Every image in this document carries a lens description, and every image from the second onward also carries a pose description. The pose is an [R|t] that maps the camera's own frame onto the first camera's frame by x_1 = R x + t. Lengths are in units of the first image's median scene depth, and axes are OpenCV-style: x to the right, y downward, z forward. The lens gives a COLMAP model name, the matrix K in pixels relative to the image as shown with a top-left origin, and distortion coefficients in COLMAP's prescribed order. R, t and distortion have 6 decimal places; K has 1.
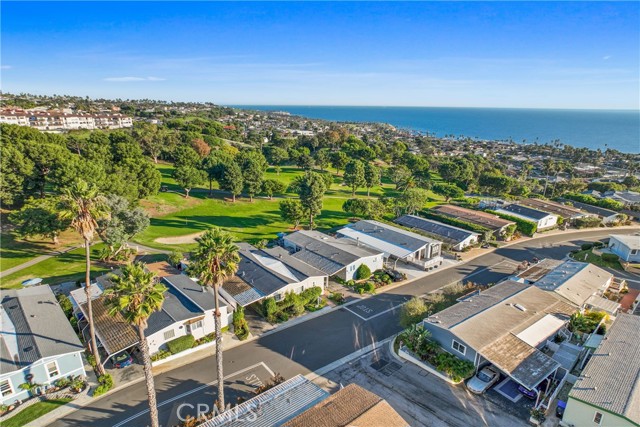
lens RADIAL K [[369.9, 0, 321.1], [0, 369.9, 236.9], [0, 0, 1]] dist [-0.043330, 0.023747]
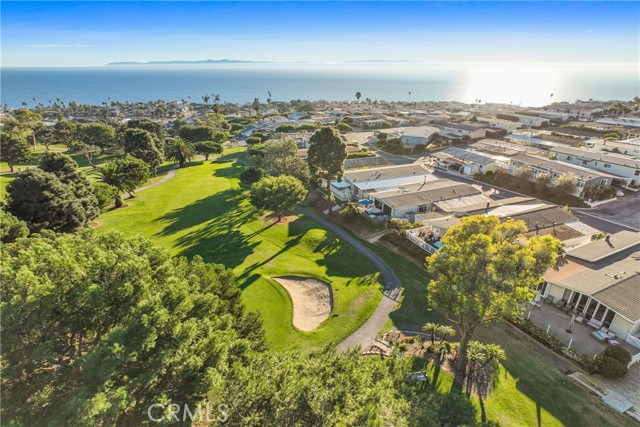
lens RADIAL K [[368.0, 0, 322.7], [0, 368.0, 246.2], [0, 0, 1]] dist [-0.054123, 0.028255]
pose [[0.269344, -0.435444, 0.858978, -0.863346], [0.327820, 0.880130, 0.343375, -0.247261], [-0.905532, 0.189104, 0.379805, 0.887295]]
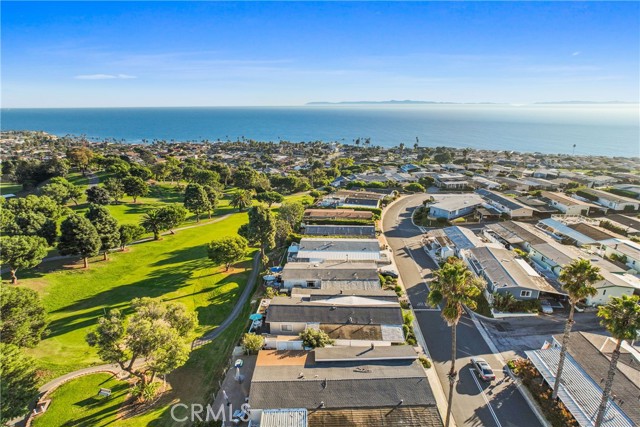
lens RADIAL K [[369.9, 0, 321.1], [0, 369.9, 236.9], [0, 0, 1]] dist [-0.043330, 0.023747]
pose [[0.663817, -0.258333, 0.701863, -0.689448], [0.258336, 0.959889, 0.108972, -0.182605], [-0.701862, 0.108979, 0.703927, 0.268299]]
